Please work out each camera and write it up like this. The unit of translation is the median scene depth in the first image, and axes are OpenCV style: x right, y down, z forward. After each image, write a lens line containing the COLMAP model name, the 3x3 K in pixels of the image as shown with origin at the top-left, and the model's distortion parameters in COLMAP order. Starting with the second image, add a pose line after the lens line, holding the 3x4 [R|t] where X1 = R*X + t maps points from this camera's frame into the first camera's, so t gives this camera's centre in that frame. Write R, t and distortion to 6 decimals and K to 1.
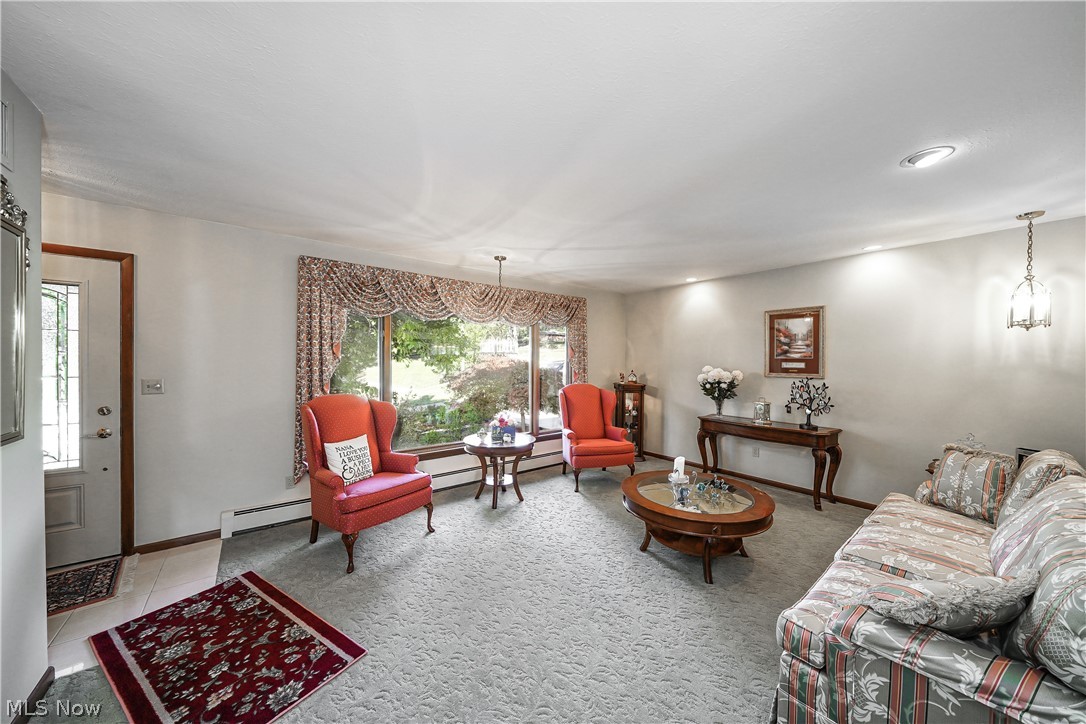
lens RADIAL K [[375.0, 0, 539.3], [0, 375.0, 362.3], [0, 0, 1]] dist [-0.000970, -0.000034]
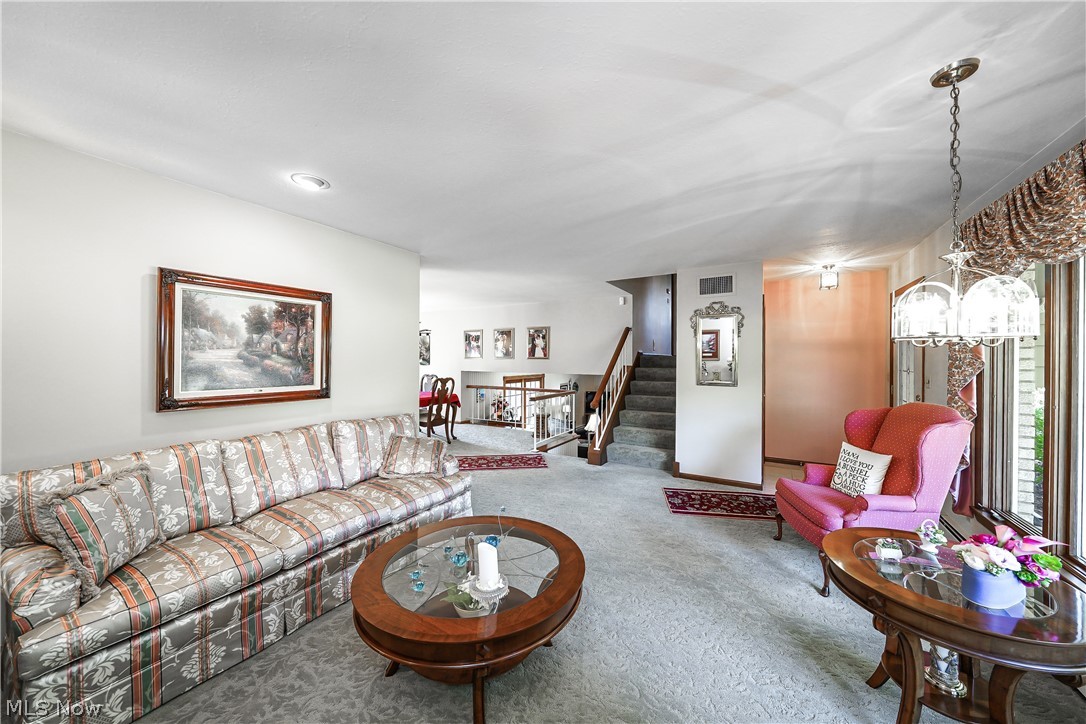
lens RADIAL K [[375.0, 0, 539.3], [0, 375.0, 362.3], [0, 0, 1]] dist [-0.000970, -0.000034]
pose [[-0.938747, -0.006597, -0.344544, 0.541220], [-0.010324, 0.999906, 0.008984, 0.001850], [0.344452, 0.011991, -0.938727, 1.662755]]
